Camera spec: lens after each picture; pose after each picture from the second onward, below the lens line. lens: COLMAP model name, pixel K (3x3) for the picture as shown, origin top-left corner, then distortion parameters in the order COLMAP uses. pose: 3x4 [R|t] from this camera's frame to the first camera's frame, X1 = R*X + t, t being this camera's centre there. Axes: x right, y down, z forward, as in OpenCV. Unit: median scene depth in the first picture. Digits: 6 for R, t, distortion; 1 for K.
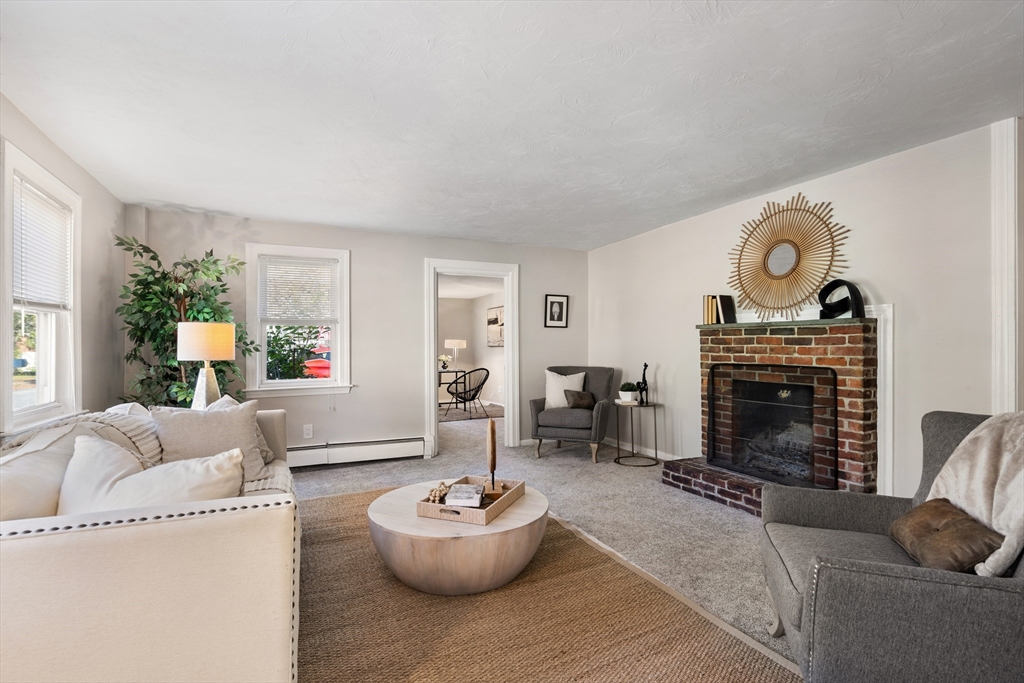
lens RADIAL K [[478.2, 0, 512.6], [0, 478.2, 347.5], [0, 0, 1]] dist [0.002203, 0.000707]
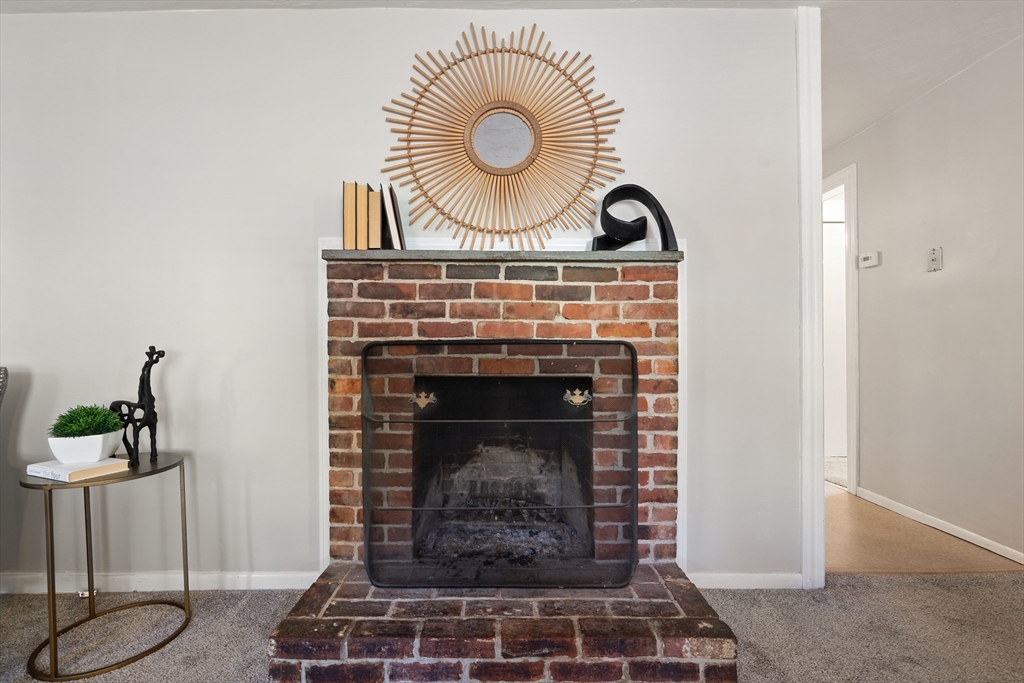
lens RADIAL K [[478.2, 0, 512.6], [0, 478.2, 347.5], [0, 0, 1]] dist [0.002203, 0.000707]
pose [[0.446625, 0.004237, 0.894711, 0.103291], [0.002007, 0.999982, -0.005737, 0.046355], [-0.894719, 0.004358, 0.446608, 0.776961]]
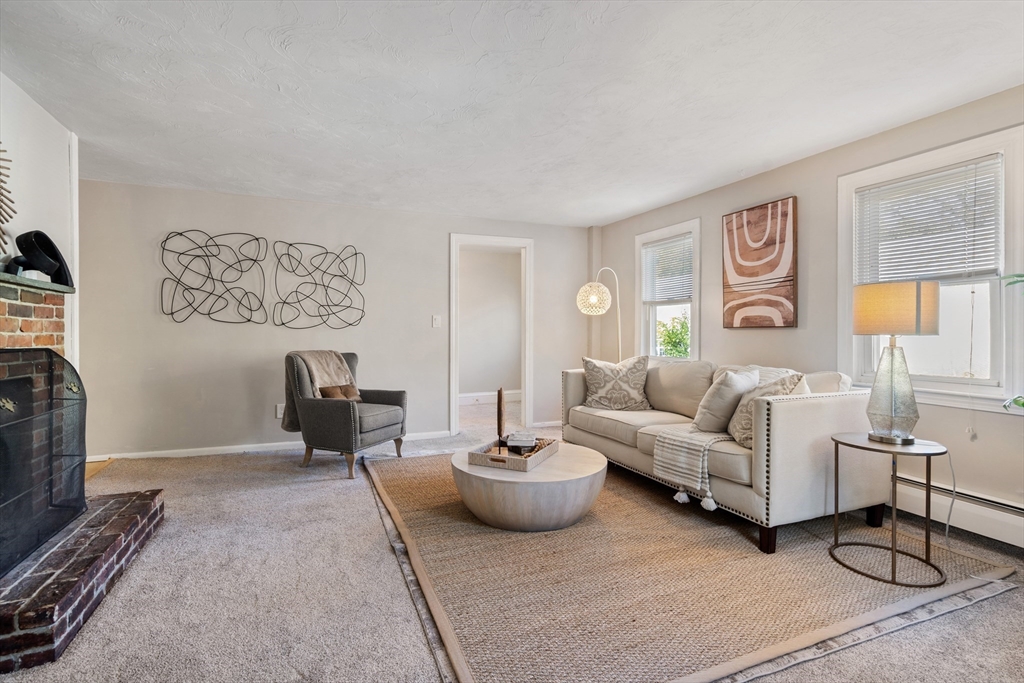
lens RADIAL K [[478.2, 0, 512.6], [0, 478.2, 347.5], [0, 0, 1]] dist [0.002203, 0.000707]
pose [[-0.998564, -0.006097, 0.053216, -0.094174], [-0.004637, 0.999611, 0.027516, 0.014736], [-0.053363, 0.027230, -0.998204, 1.527977]]
